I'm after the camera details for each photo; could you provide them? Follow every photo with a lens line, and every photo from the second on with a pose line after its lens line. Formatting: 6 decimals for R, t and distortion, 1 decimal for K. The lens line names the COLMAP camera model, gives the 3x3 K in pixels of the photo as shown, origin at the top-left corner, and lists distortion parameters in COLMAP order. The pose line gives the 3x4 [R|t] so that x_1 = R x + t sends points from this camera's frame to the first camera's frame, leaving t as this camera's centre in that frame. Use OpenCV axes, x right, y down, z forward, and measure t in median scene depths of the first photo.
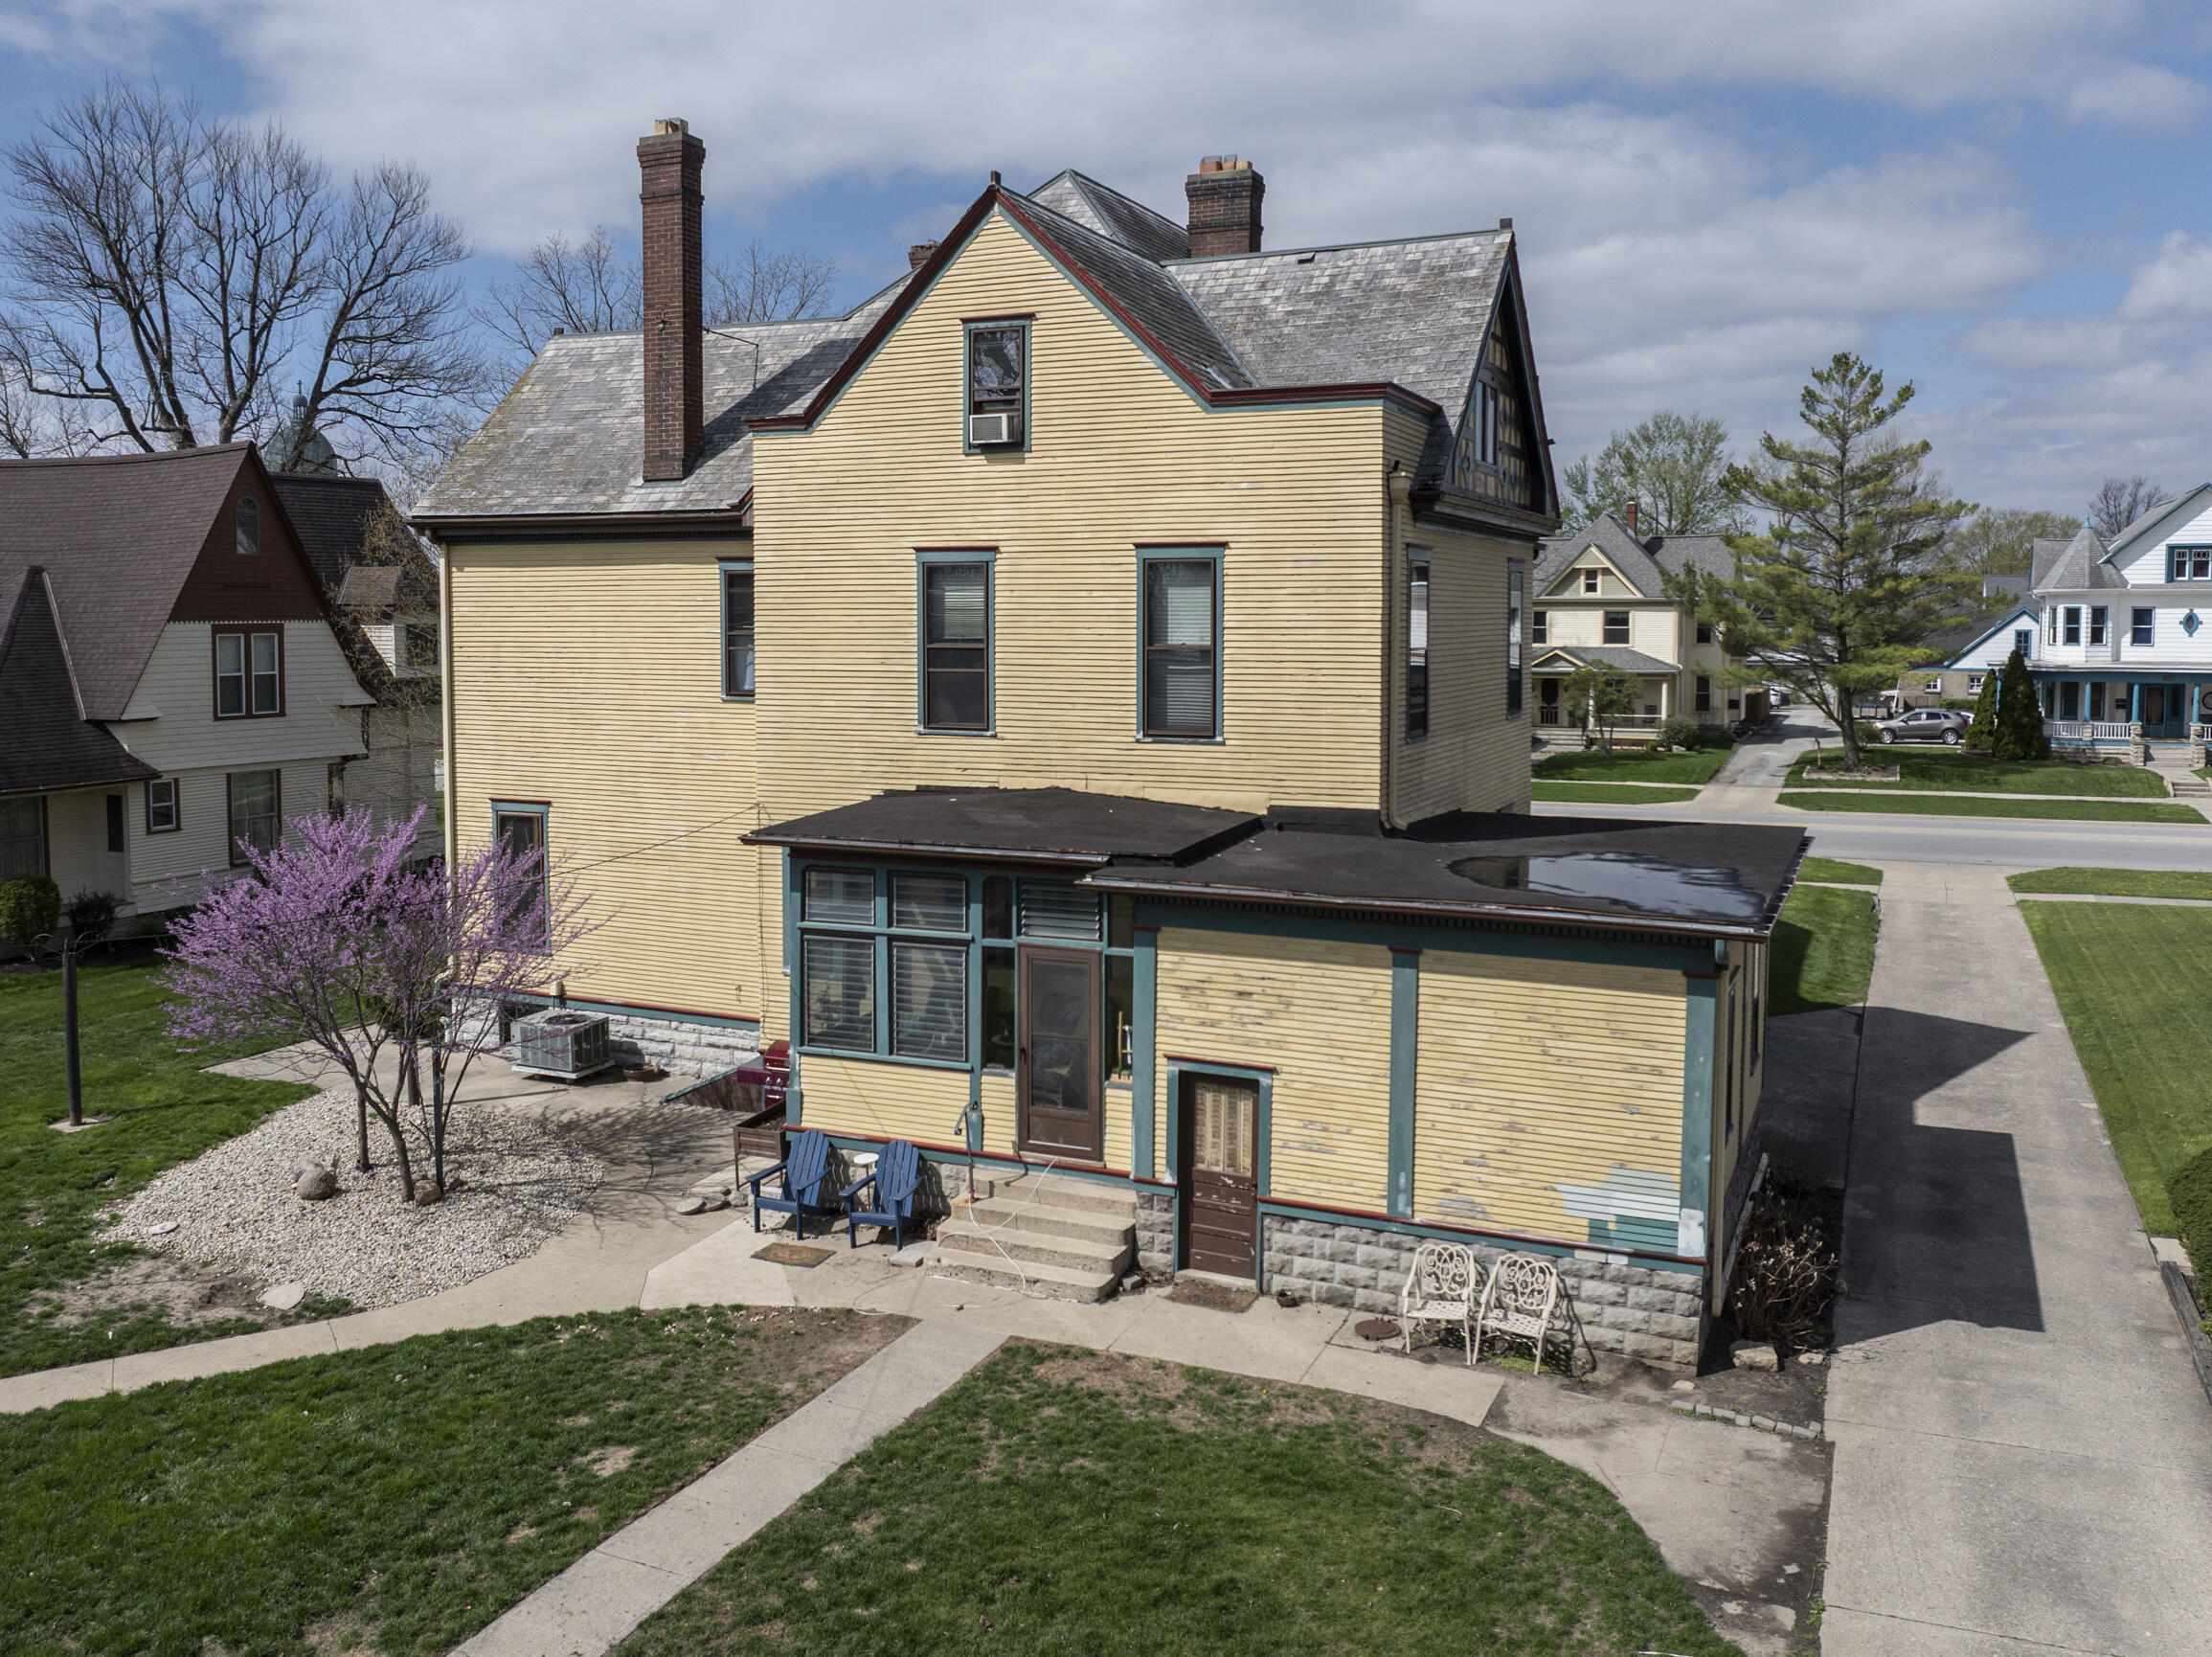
lens RADIAL K [[1810.2, 0, 1100.6], [0, 1810.2, 774.6], [0, 0, 1]] dist [0.072511, -0.216398]
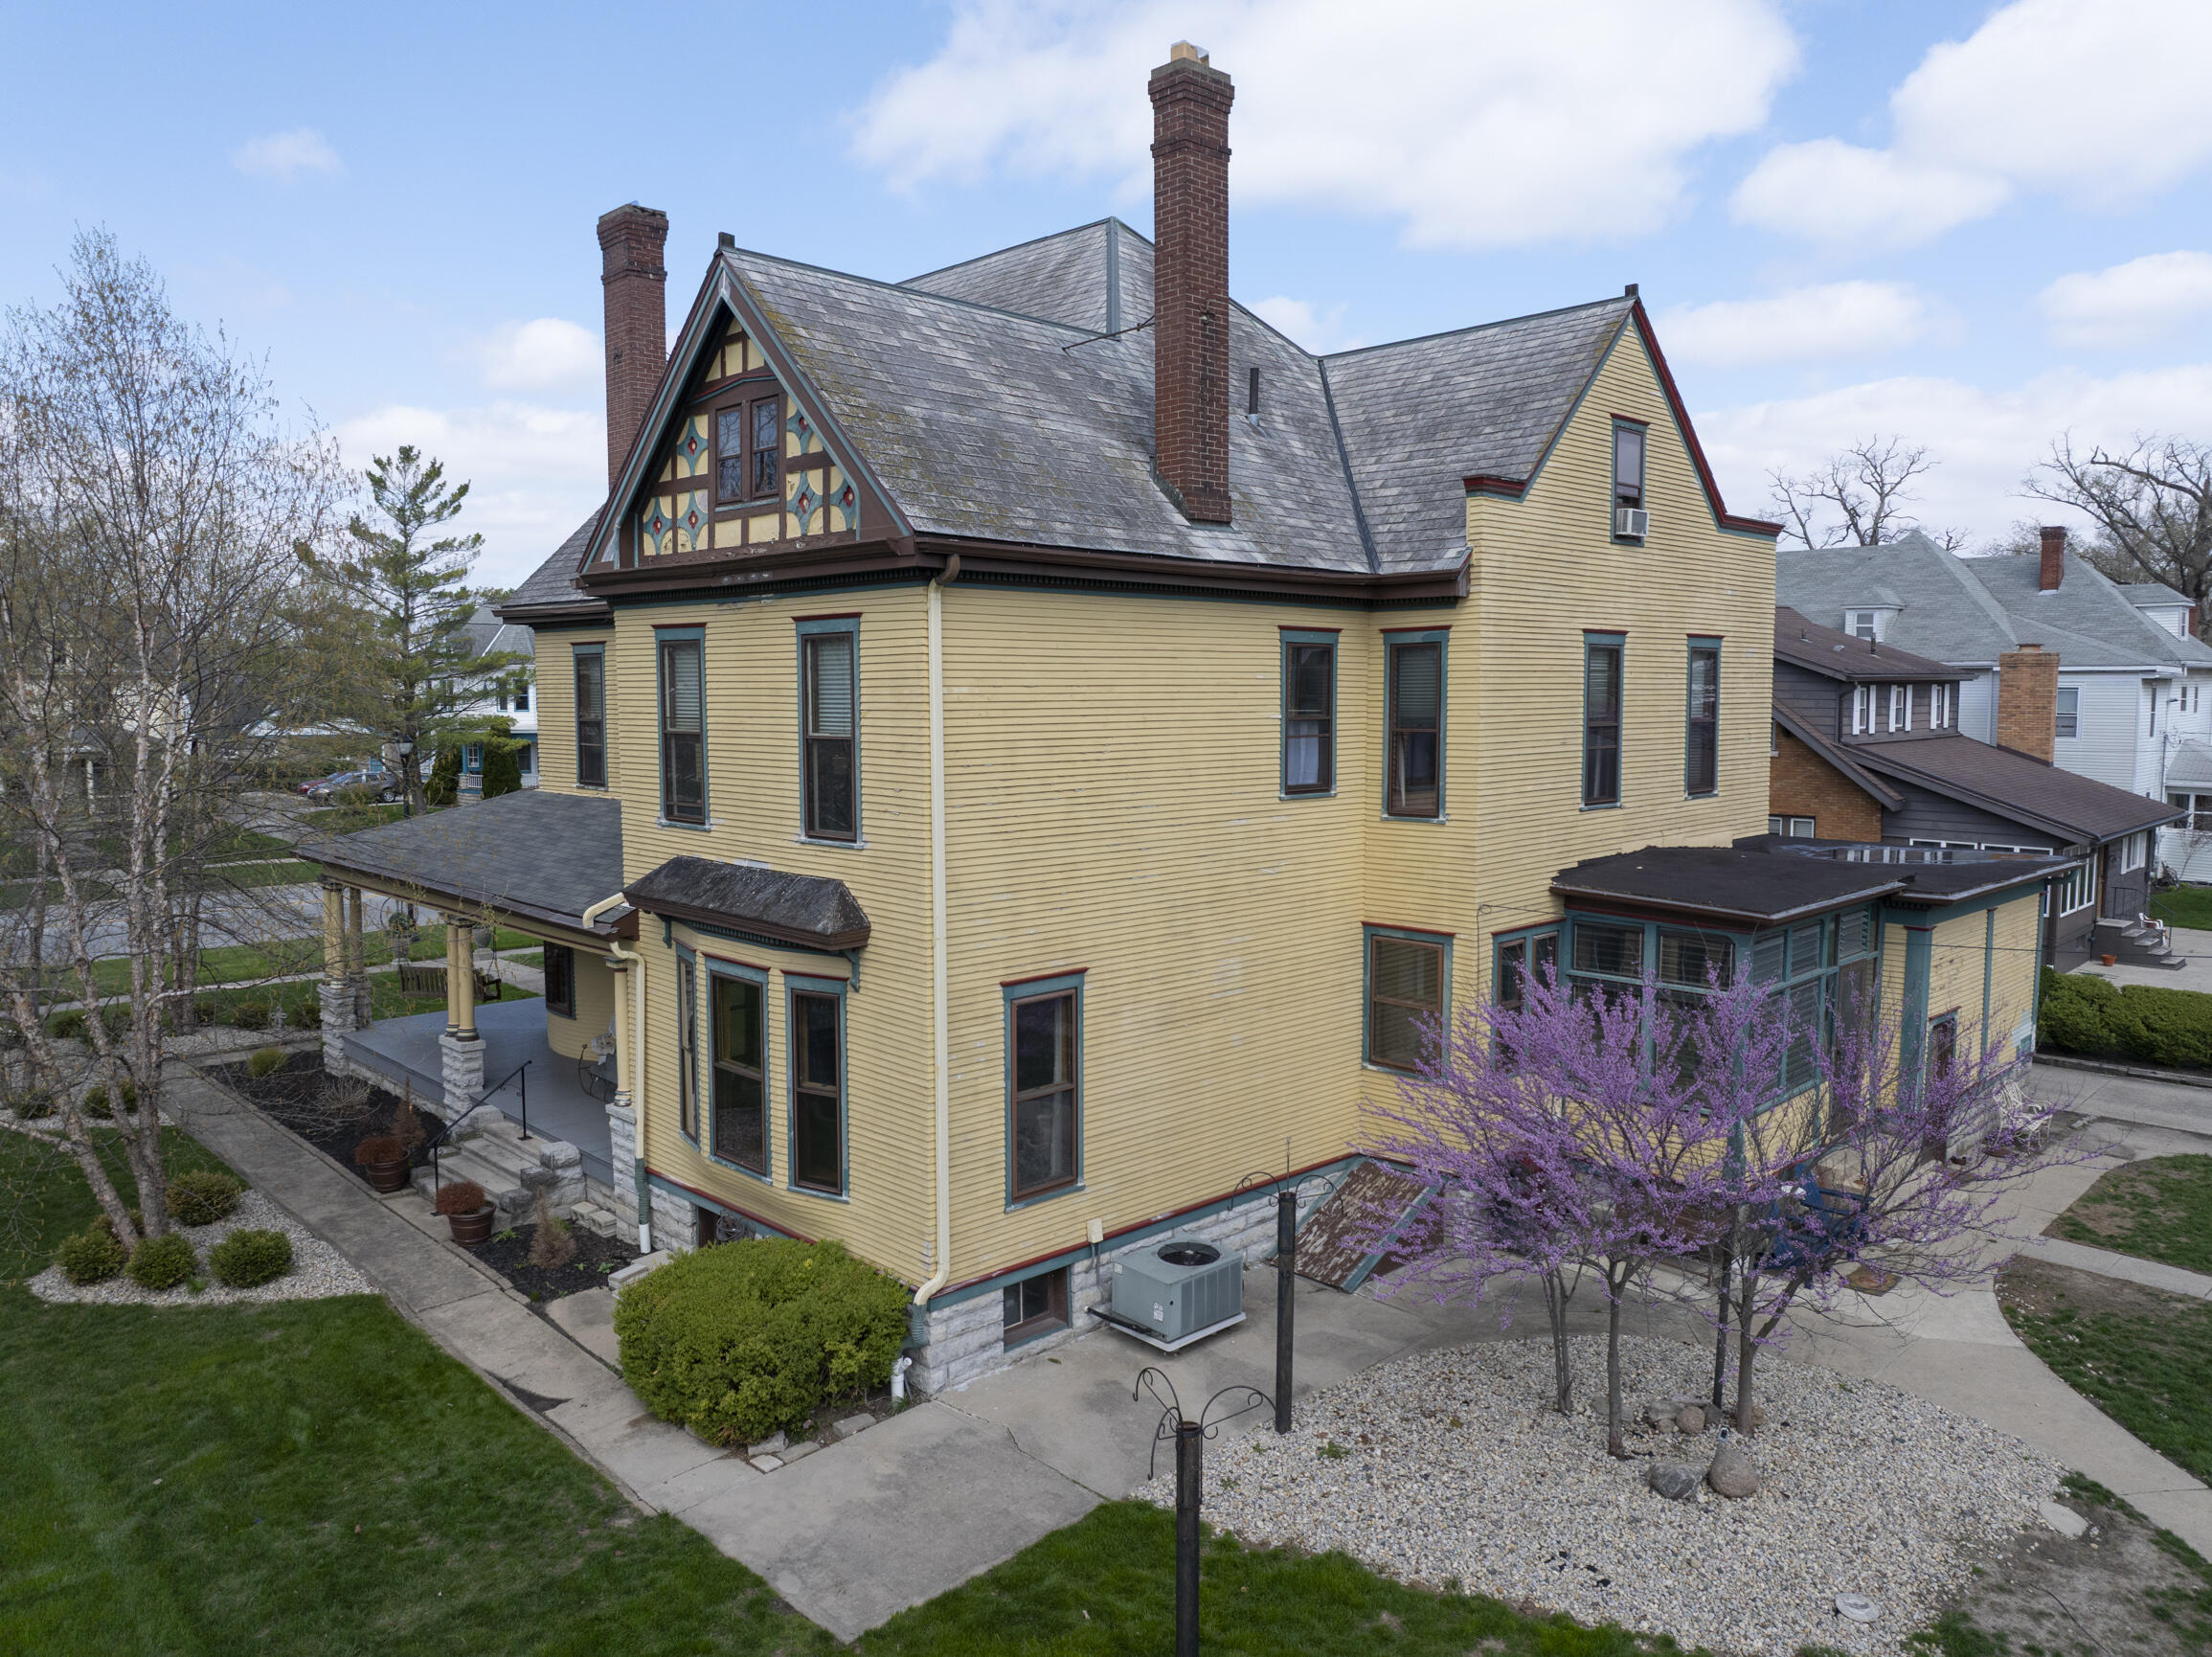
lens RADIAL K [[1531.7, 0, 1106.0], [0, 1531.7, 828.5], [0, 0, 1]] dist [-0.039733, -0.001695]
pose [[0.373755, -0.090281, 0.923123, -0.987968], [0.080771, 0.994639, 0.064572, -0.089122], [-0.924004, 0.050428, 0.379043, 0.911899]]
